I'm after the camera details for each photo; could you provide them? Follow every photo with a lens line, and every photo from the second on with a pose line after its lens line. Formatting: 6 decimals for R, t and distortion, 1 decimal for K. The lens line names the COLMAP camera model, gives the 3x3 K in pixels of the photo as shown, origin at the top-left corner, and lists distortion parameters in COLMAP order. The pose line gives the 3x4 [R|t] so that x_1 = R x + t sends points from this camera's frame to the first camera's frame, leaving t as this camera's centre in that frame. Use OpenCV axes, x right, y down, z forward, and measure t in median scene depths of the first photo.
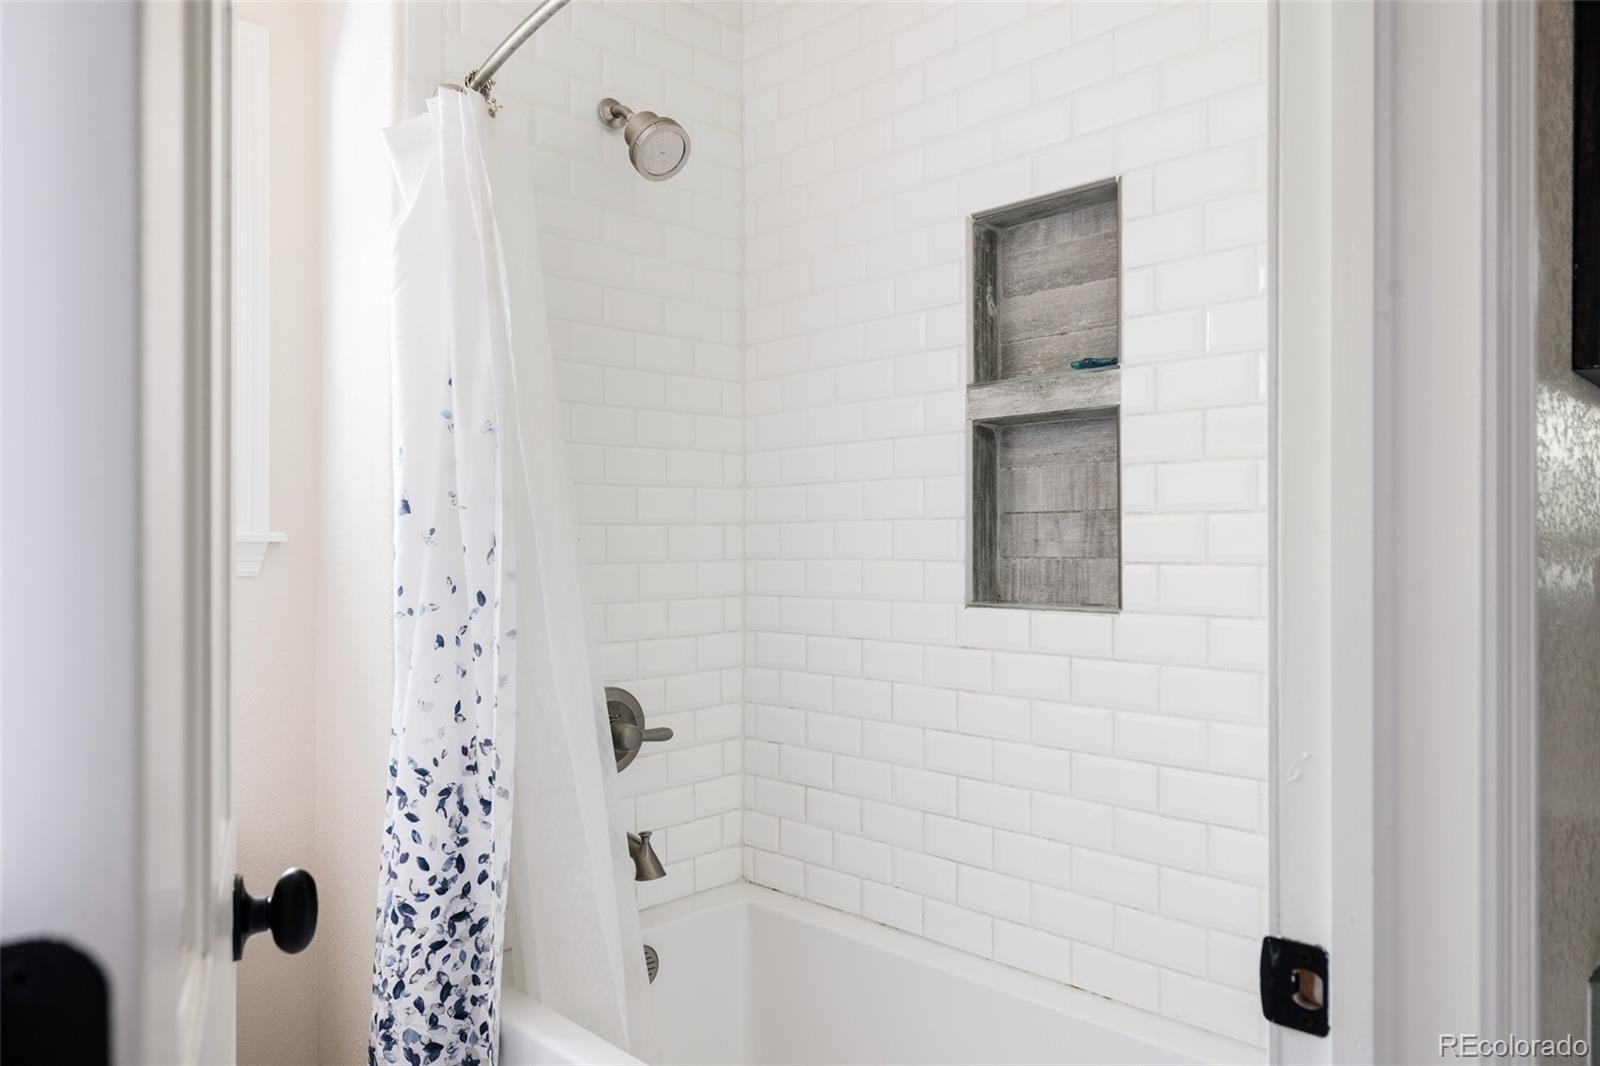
lens RADIAL K [[1103.7, 0, 798.5], [0, 1103.7, 535.5], [0, 0, 1]] dist [-0.004602, -0.000521]
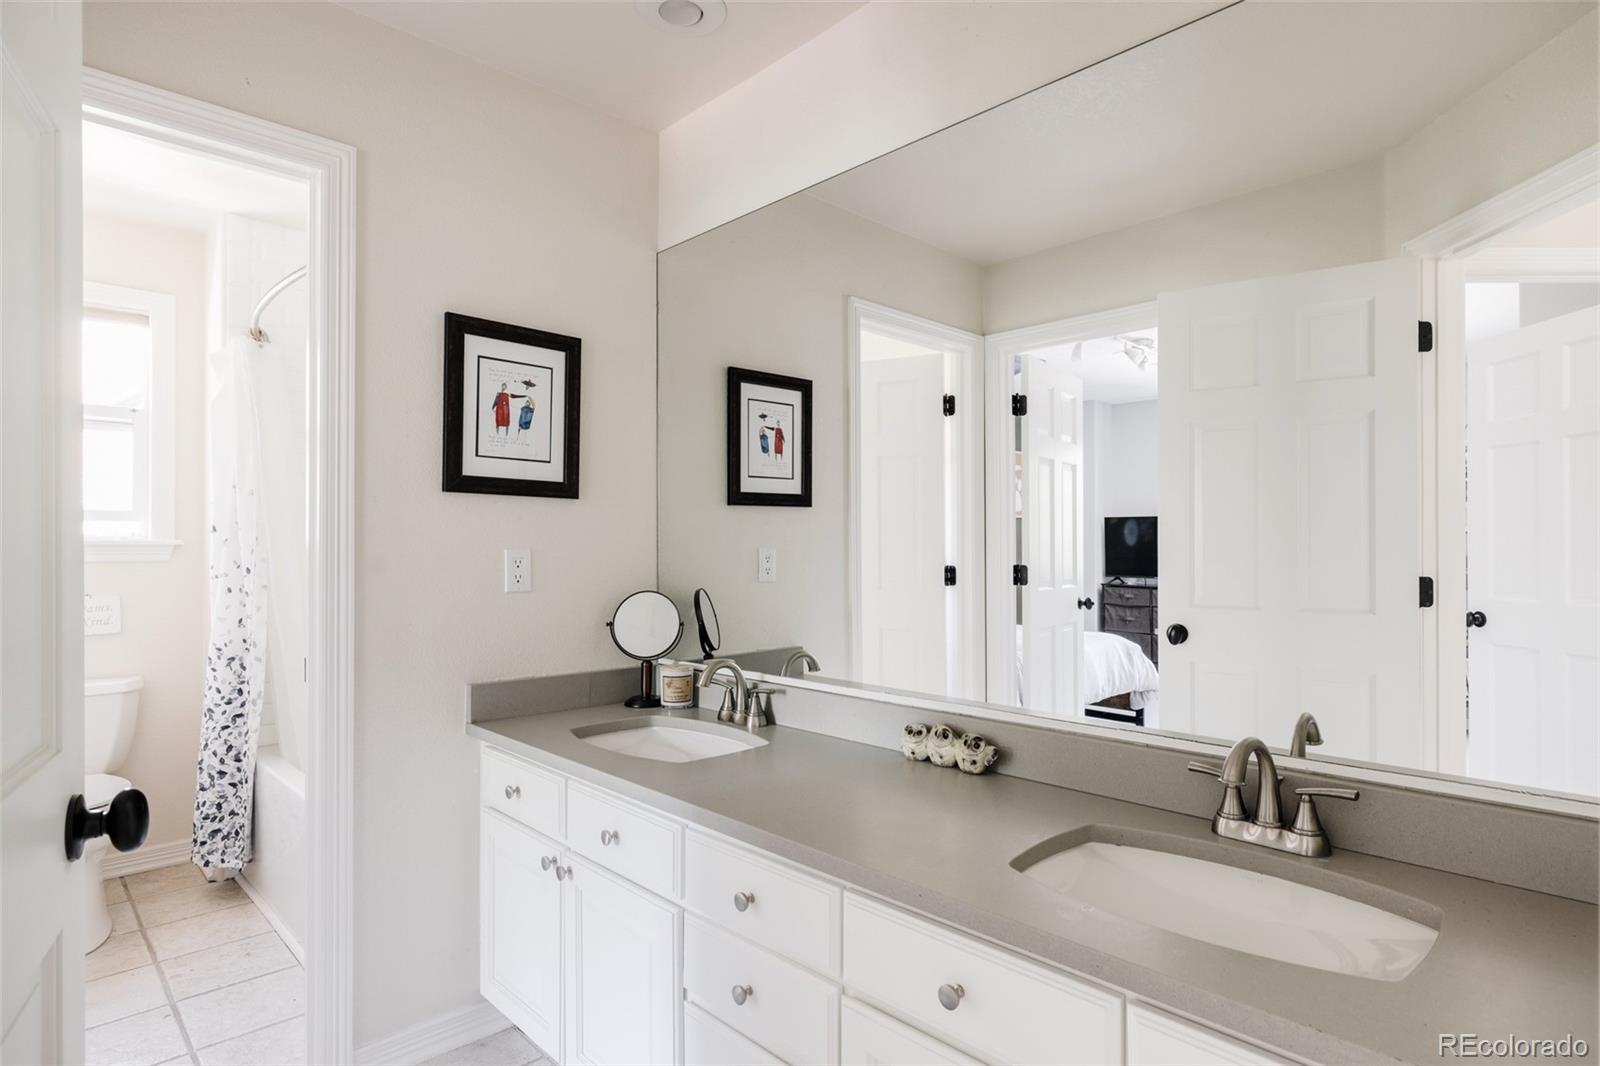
lens RADIAL K [[853.7, 0, 801.9], [0, 853.7, 537.0], [0, 0, 1]] dist [0.001372, 0.000522]
pose [[0.999966, -0.002704, -0.007828, 0.839466], [0.002701, 0.999996, -0.000328, -0.006530], [0.007829, 0.000307, 0.999969, -0.701198]]
